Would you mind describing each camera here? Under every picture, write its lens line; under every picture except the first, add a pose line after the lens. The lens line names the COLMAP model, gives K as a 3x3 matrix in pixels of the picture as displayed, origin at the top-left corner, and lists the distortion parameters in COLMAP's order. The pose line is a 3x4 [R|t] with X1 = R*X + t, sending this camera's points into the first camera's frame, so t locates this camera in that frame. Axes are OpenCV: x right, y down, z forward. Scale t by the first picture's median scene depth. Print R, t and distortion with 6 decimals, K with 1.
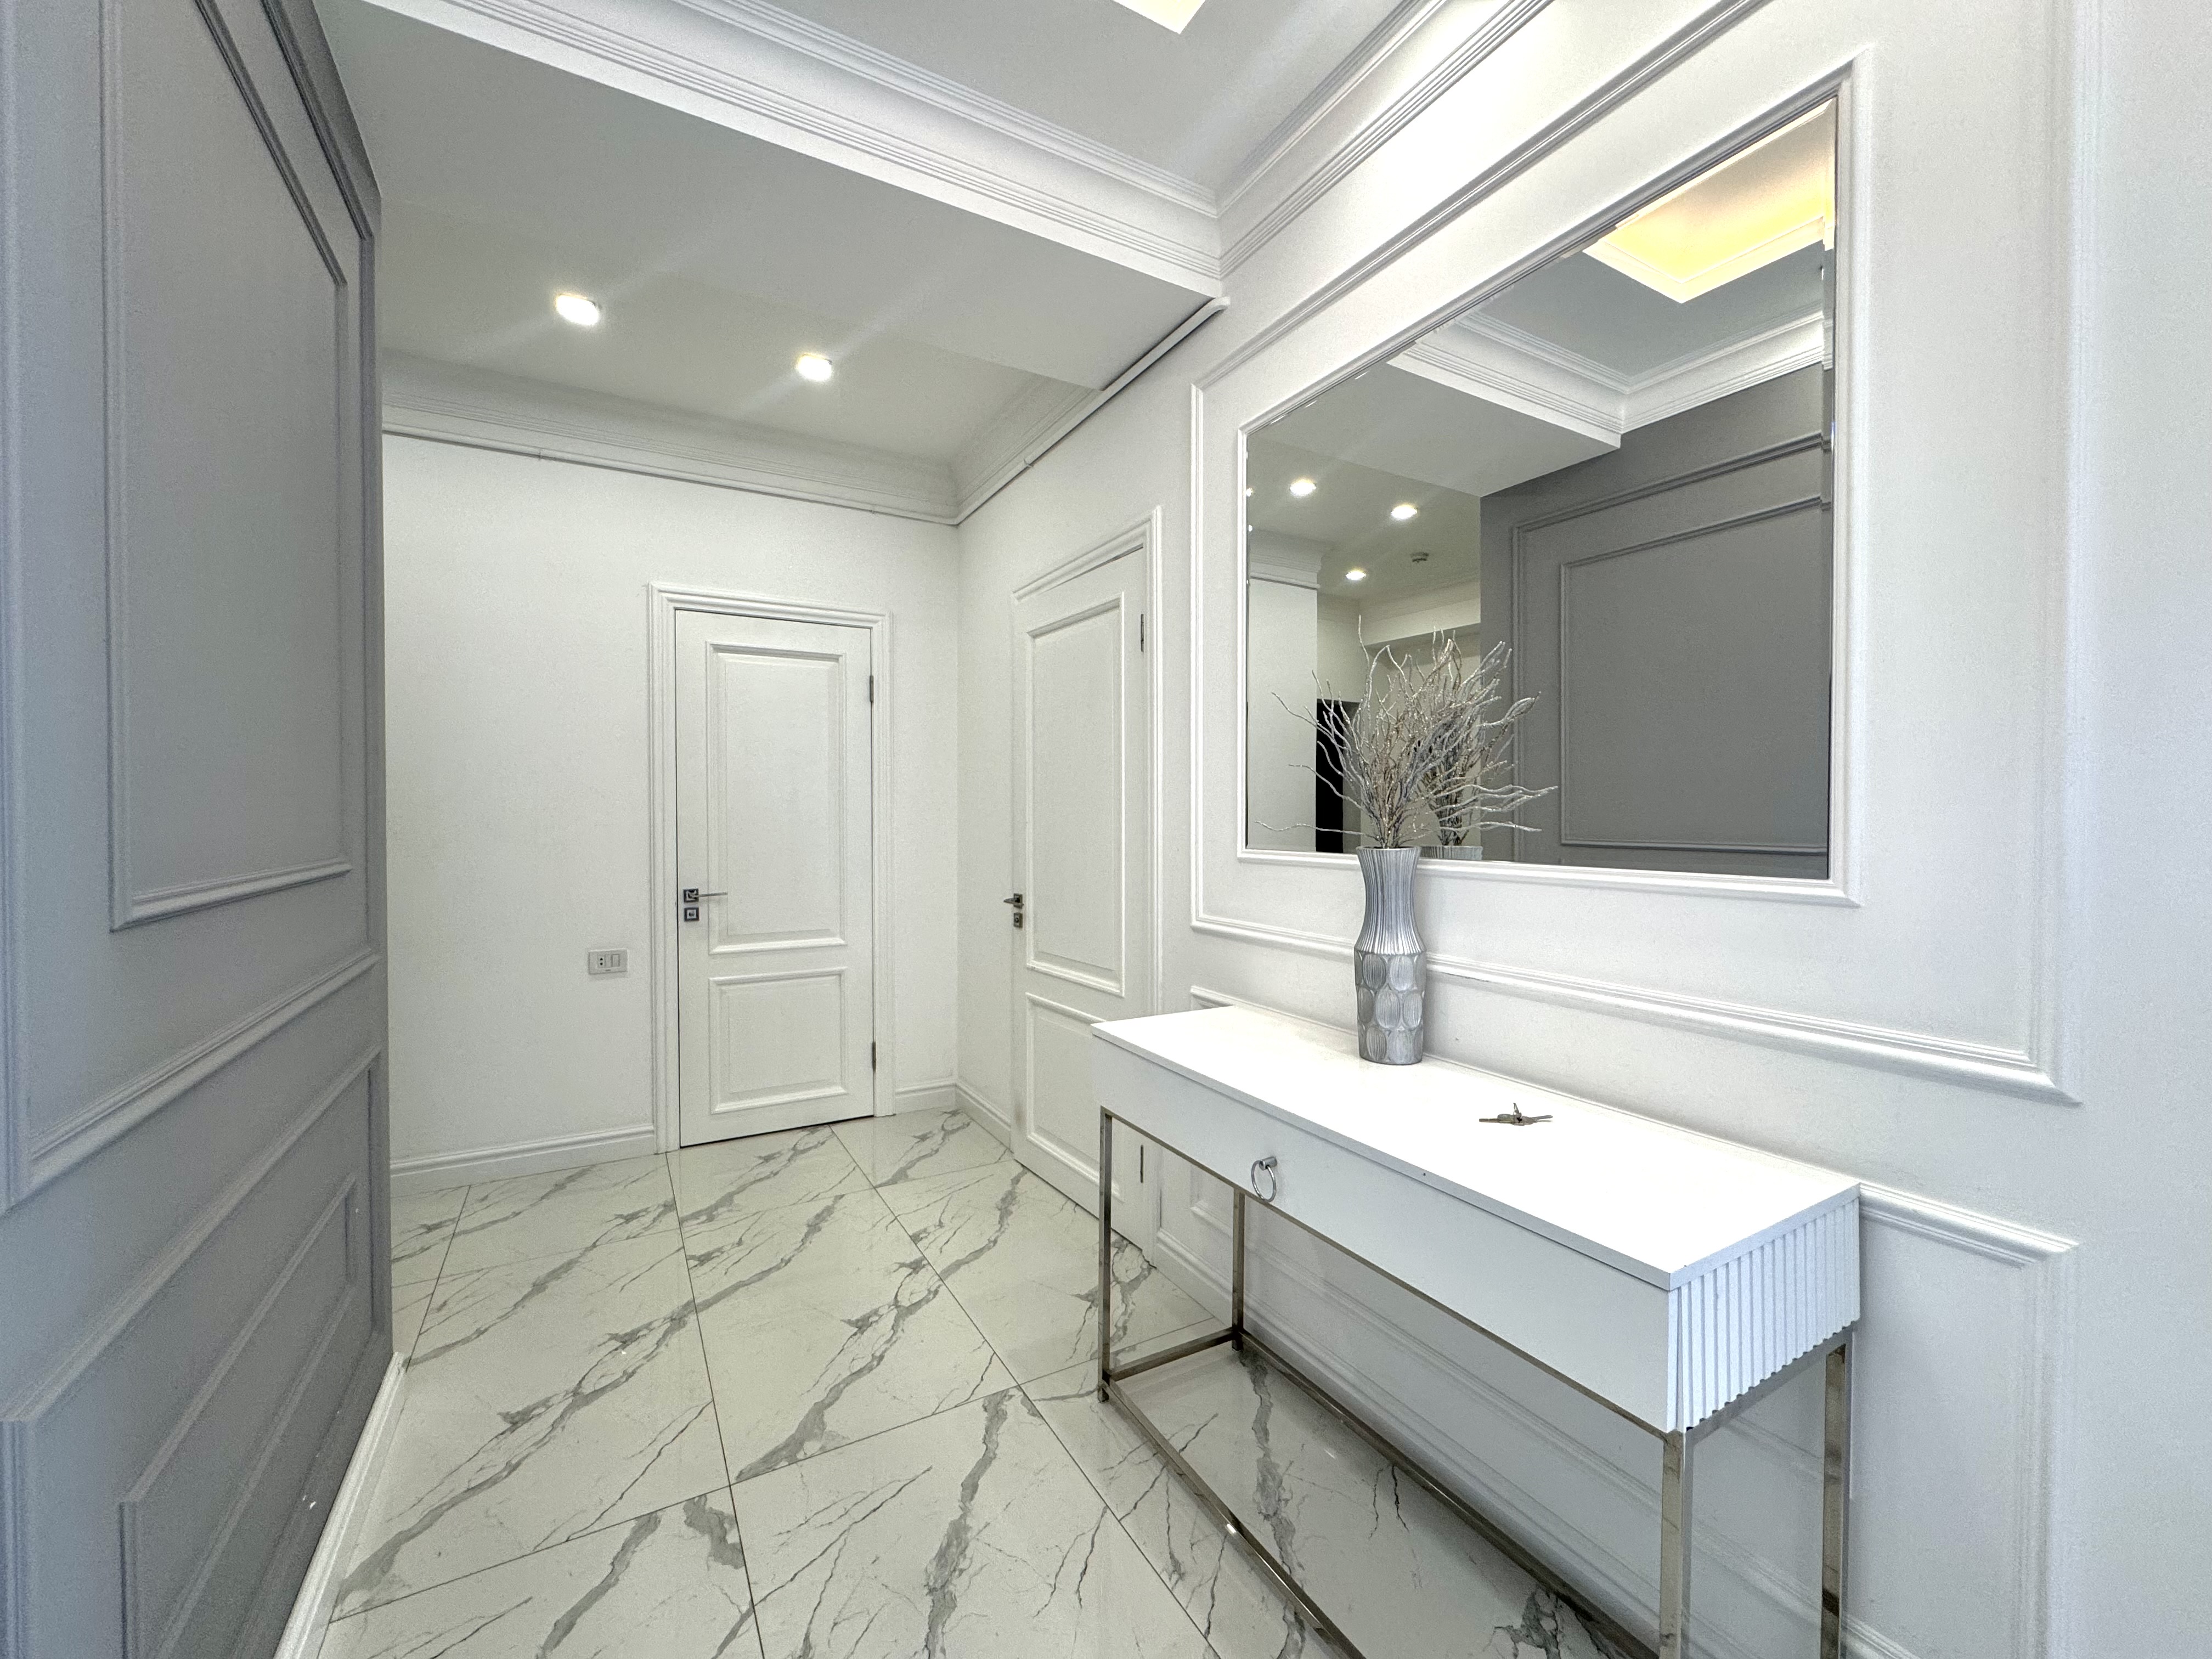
lens RADIAL K [[884.6, 0, 1108.5], [0, 884.6, 828.5], [0, 0, 1]] dist [-0.003602, 0.000474]
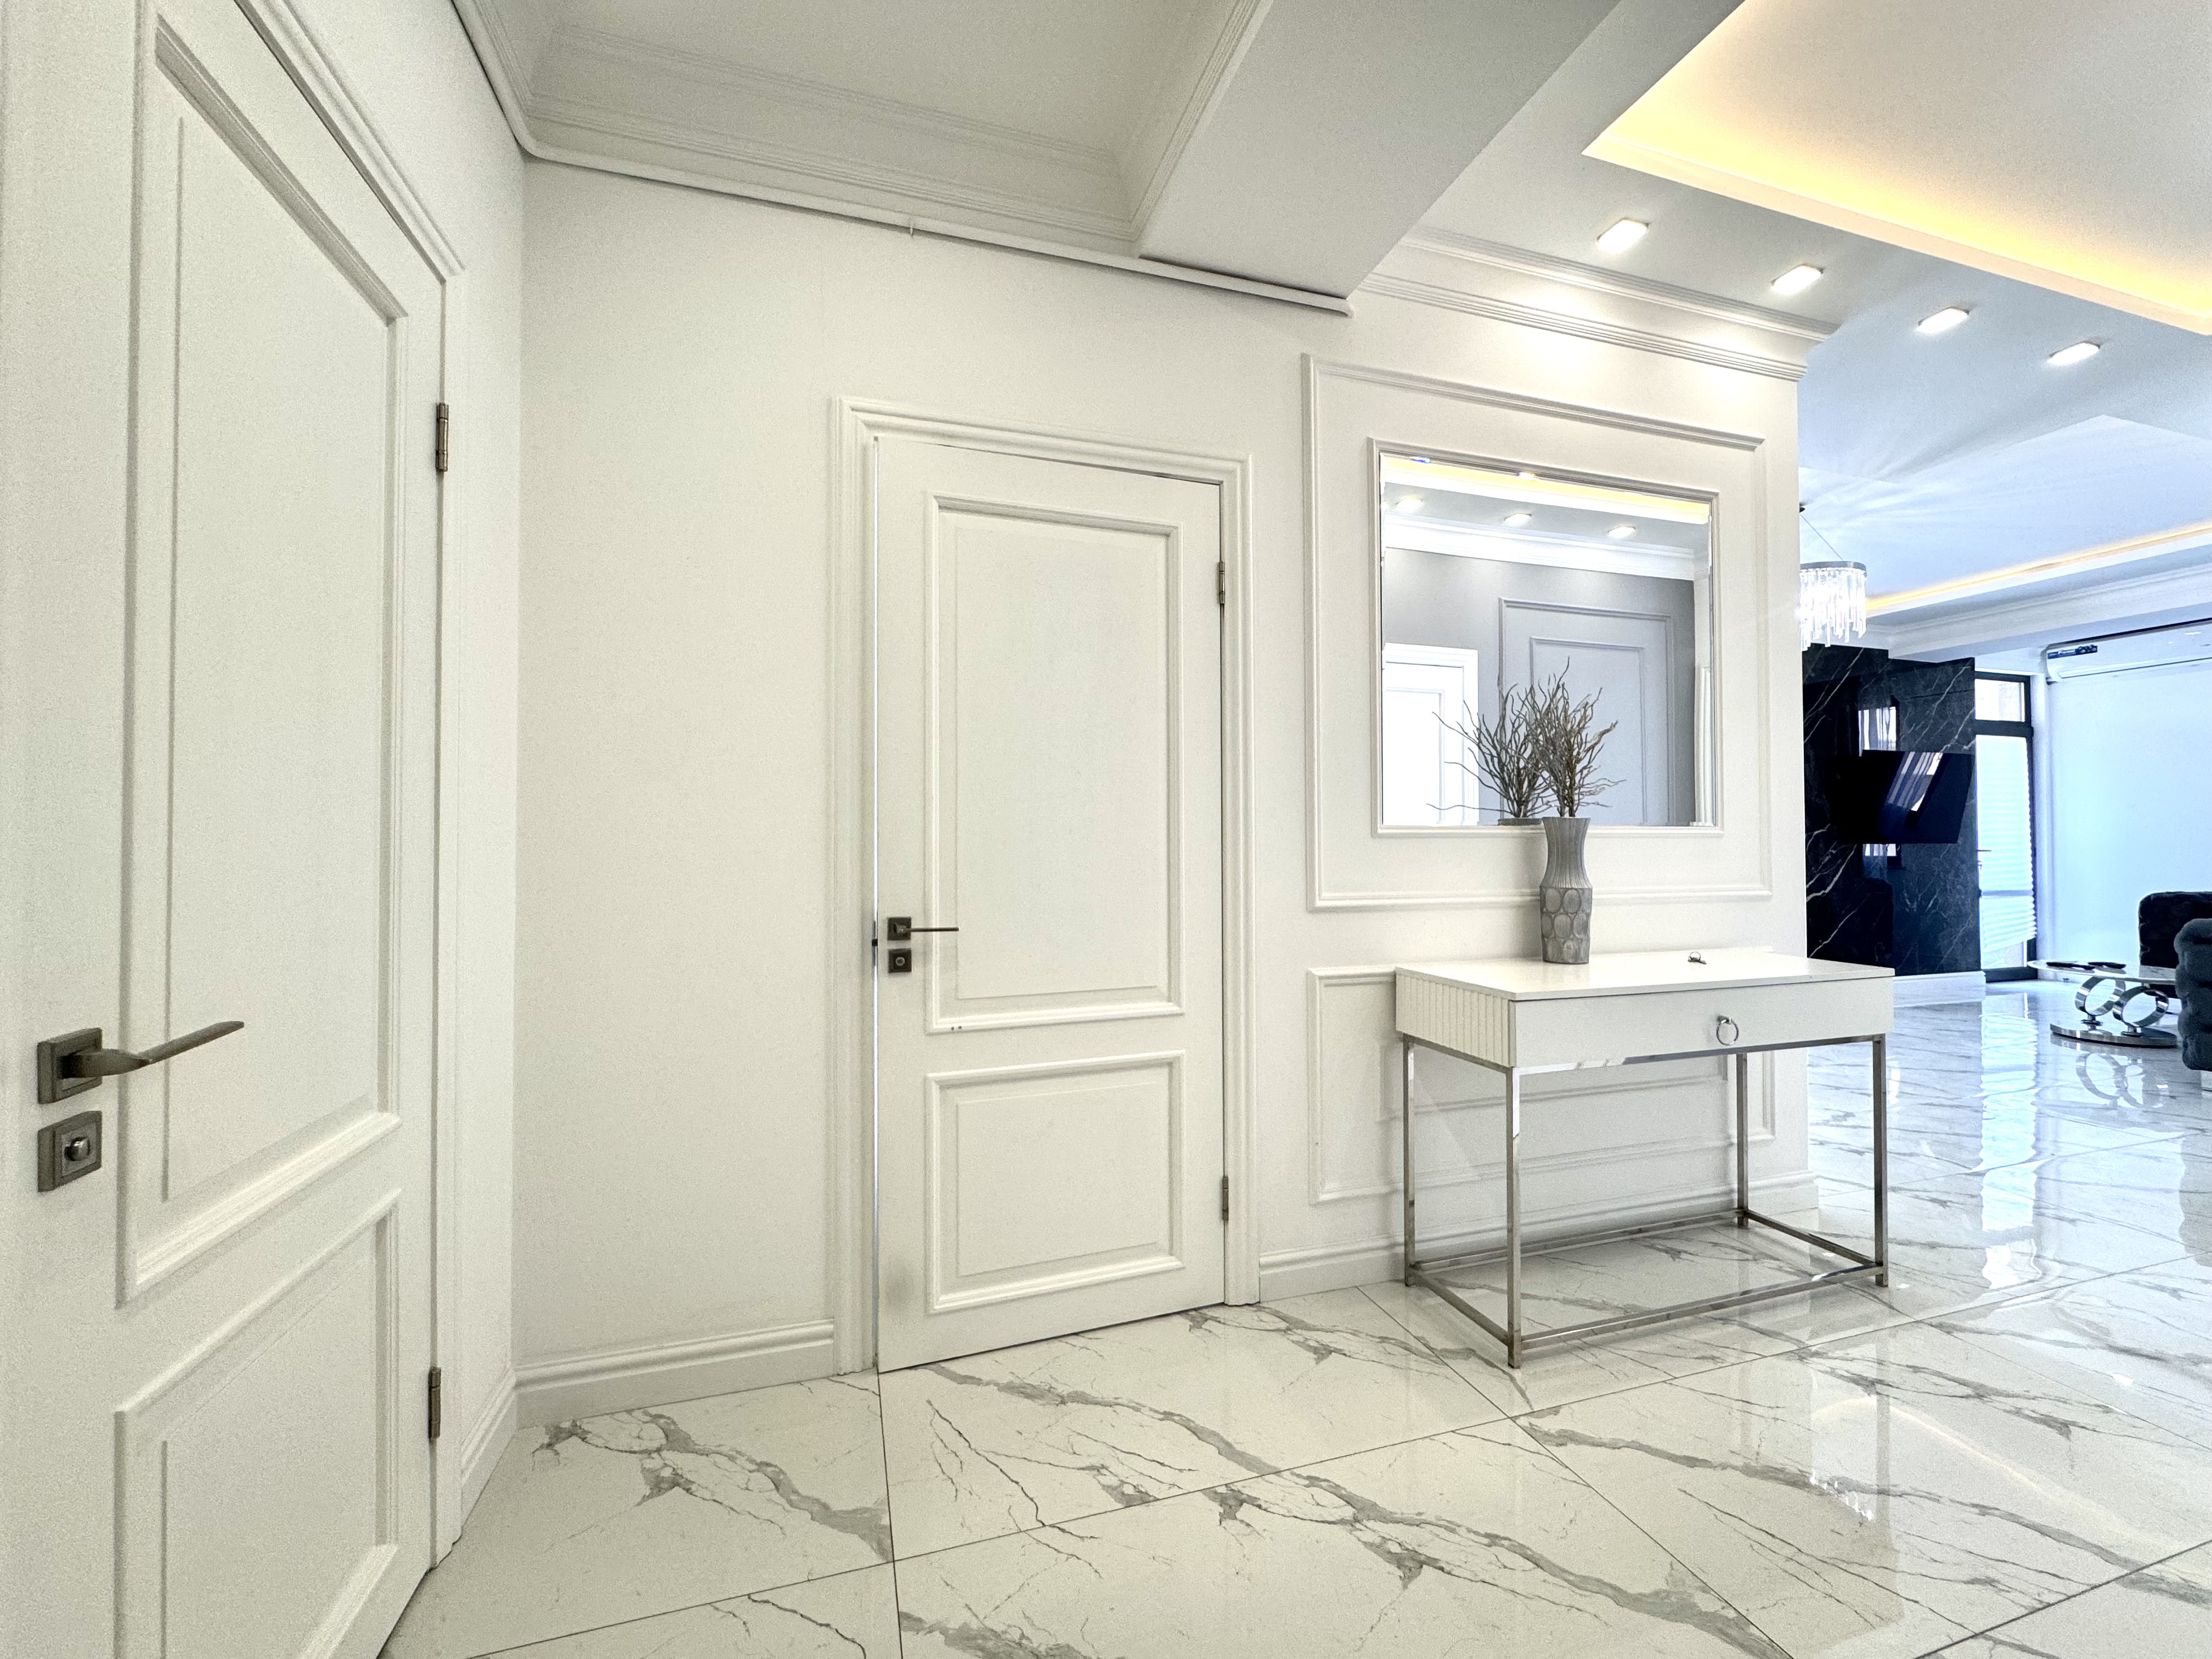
lens RADIAL K [[884.6, 0, 1102.8], [0, 884.6, 823.8], [0, 0, 1]] dist [-0.003602, 0.000474]
pose [[0.222837, 0.013371, 0.974764, -0.842504], [0.015249, 0.999736, -0.017200, 0.029786], [-0.974736, 0.018697, 0.222575, 0.935267]]
